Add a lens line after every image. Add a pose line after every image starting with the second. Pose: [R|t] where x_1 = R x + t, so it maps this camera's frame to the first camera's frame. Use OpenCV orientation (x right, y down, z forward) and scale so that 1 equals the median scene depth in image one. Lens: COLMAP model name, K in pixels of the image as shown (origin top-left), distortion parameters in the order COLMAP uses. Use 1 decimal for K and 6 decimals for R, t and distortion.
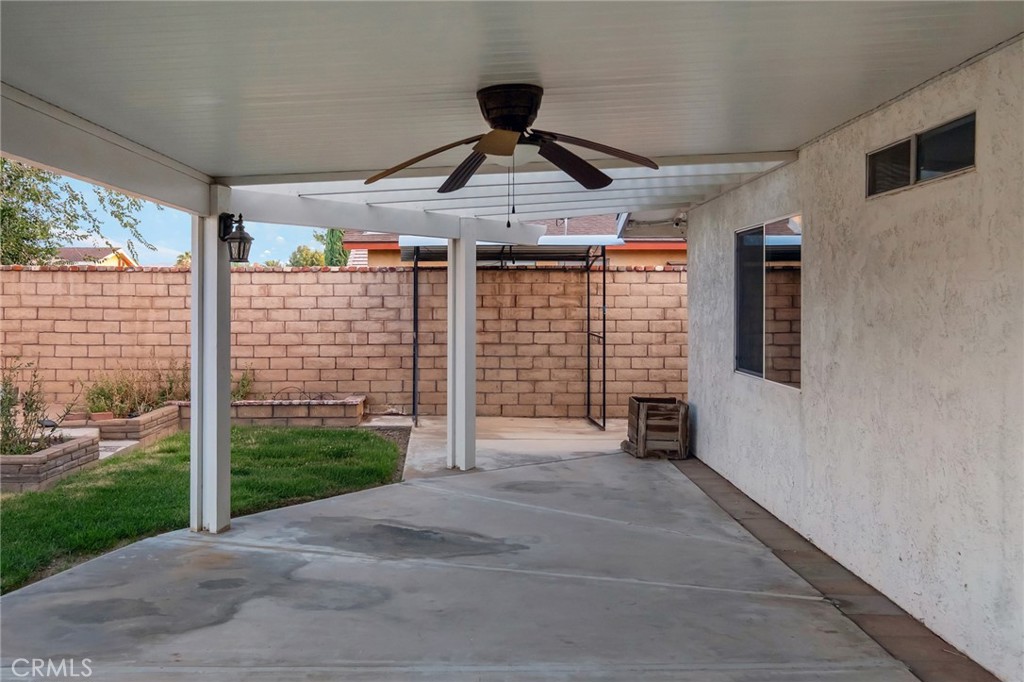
lens RADIAL K [[994.3, 0, 512.0], [0, 994.3, 341.0], [0, 0, 1]] dist [-0.001506, -0.001481]
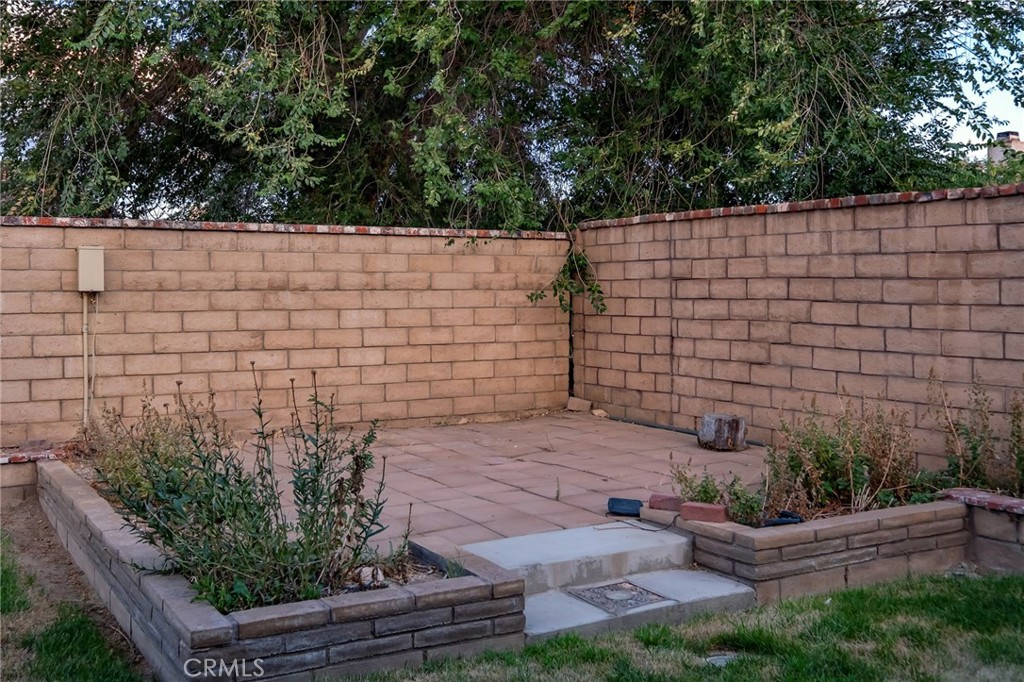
lens RADIAL K [[1060.0, 0, 512.0], [0, 1060.0, 341.0], [0, 0, 1]] dist [0.003842, 0.009350]
pose [[0.474332, 0.042936, -0.879298, -0.027244], [-0.032471, 0.998984, 0.031264, -0.012100], [0.879747, 0.013722, 0.475244, 0.580738]]
